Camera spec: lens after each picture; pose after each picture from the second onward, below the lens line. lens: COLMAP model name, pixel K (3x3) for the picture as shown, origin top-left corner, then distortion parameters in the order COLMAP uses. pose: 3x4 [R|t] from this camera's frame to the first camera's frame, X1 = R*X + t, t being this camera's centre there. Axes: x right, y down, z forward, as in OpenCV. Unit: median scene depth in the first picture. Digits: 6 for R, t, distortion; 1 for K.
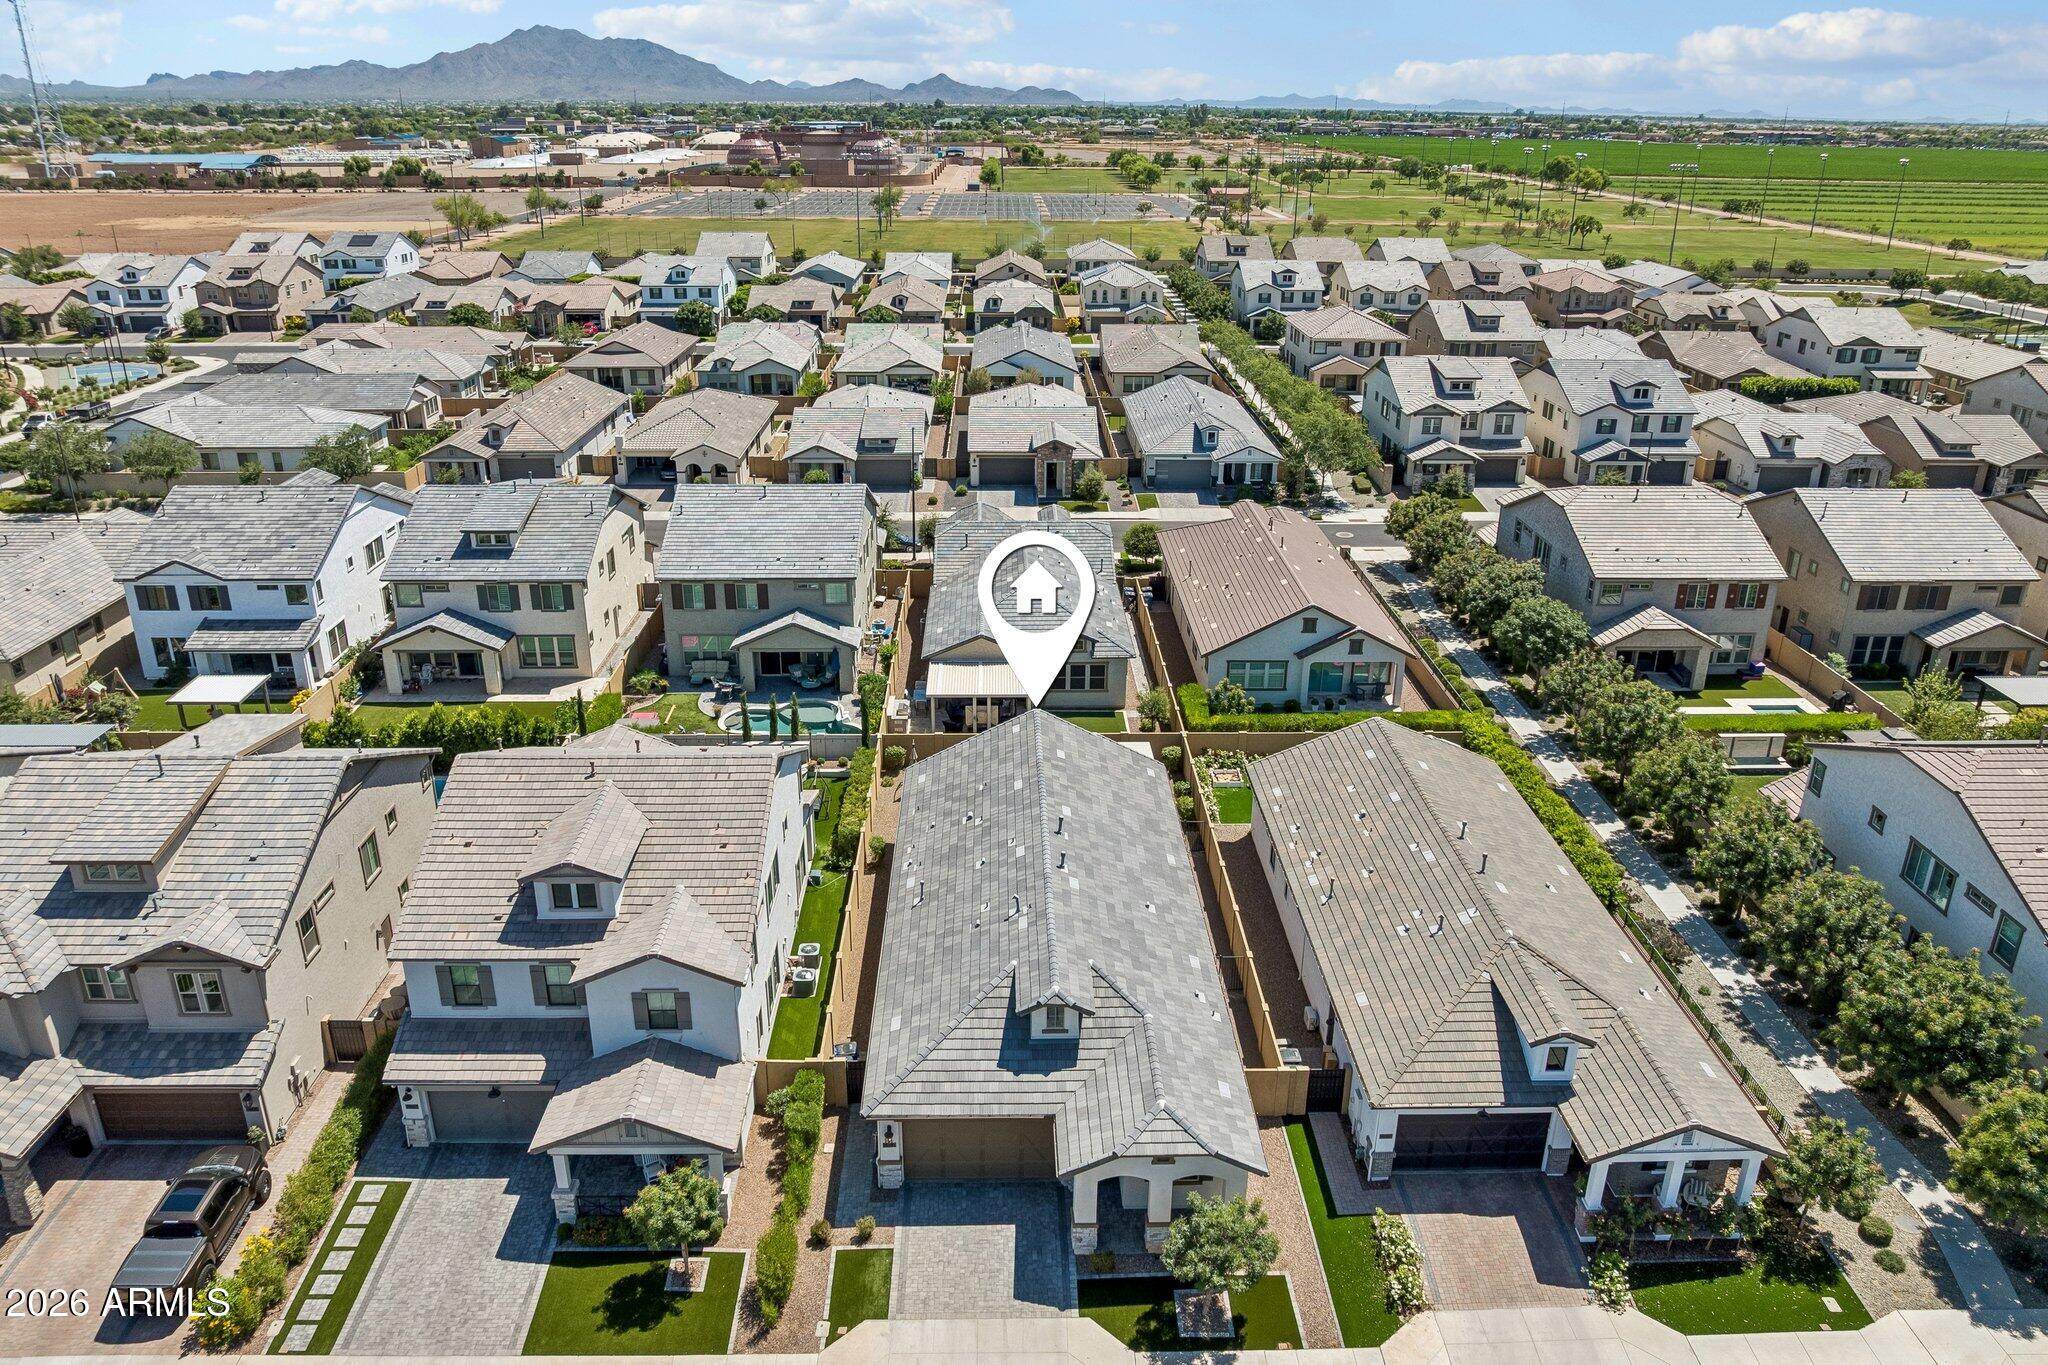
lens RADIAL K [[1427.7, 0, 1024.8], [0, 1427.7, 683.3], [0, 0, 1]] dist [-0.035257, 0.001379]
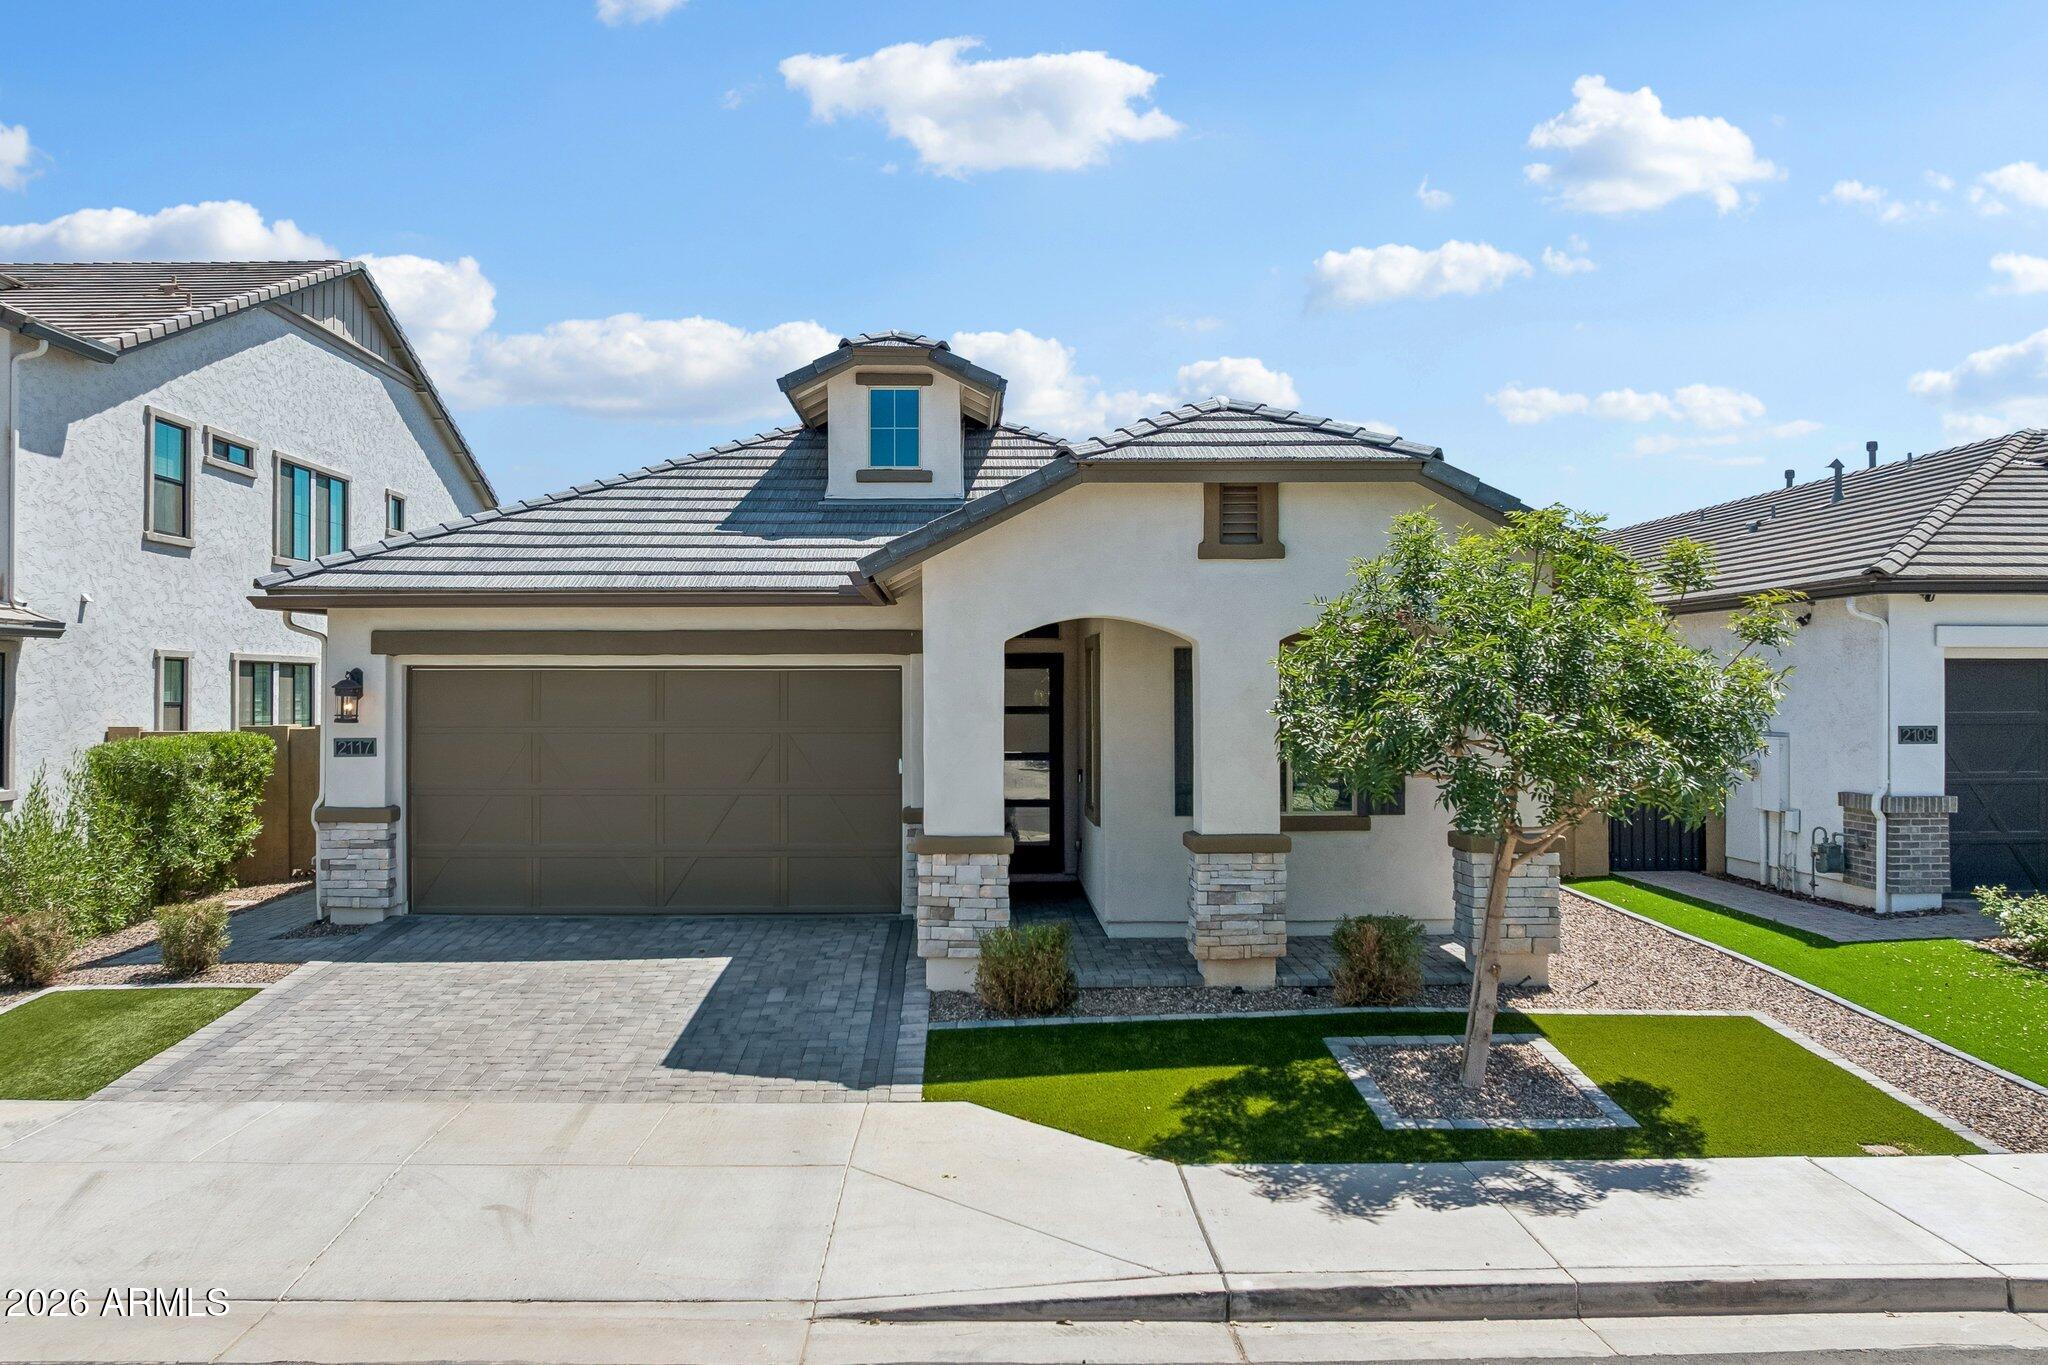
lens RADIAL K [[1485.5, 0, 986.5], [0, 1485.5, 670.0], [0, 0, 1]] dist [-0.039539, 0.006378]
pose [[0.999931, -0.010667, -0.004970, 0.025480], [0.007863, 0.919818, -0.392266, 0.243066], [0.008756, 0.392200, 0.919838, 0.385353]]
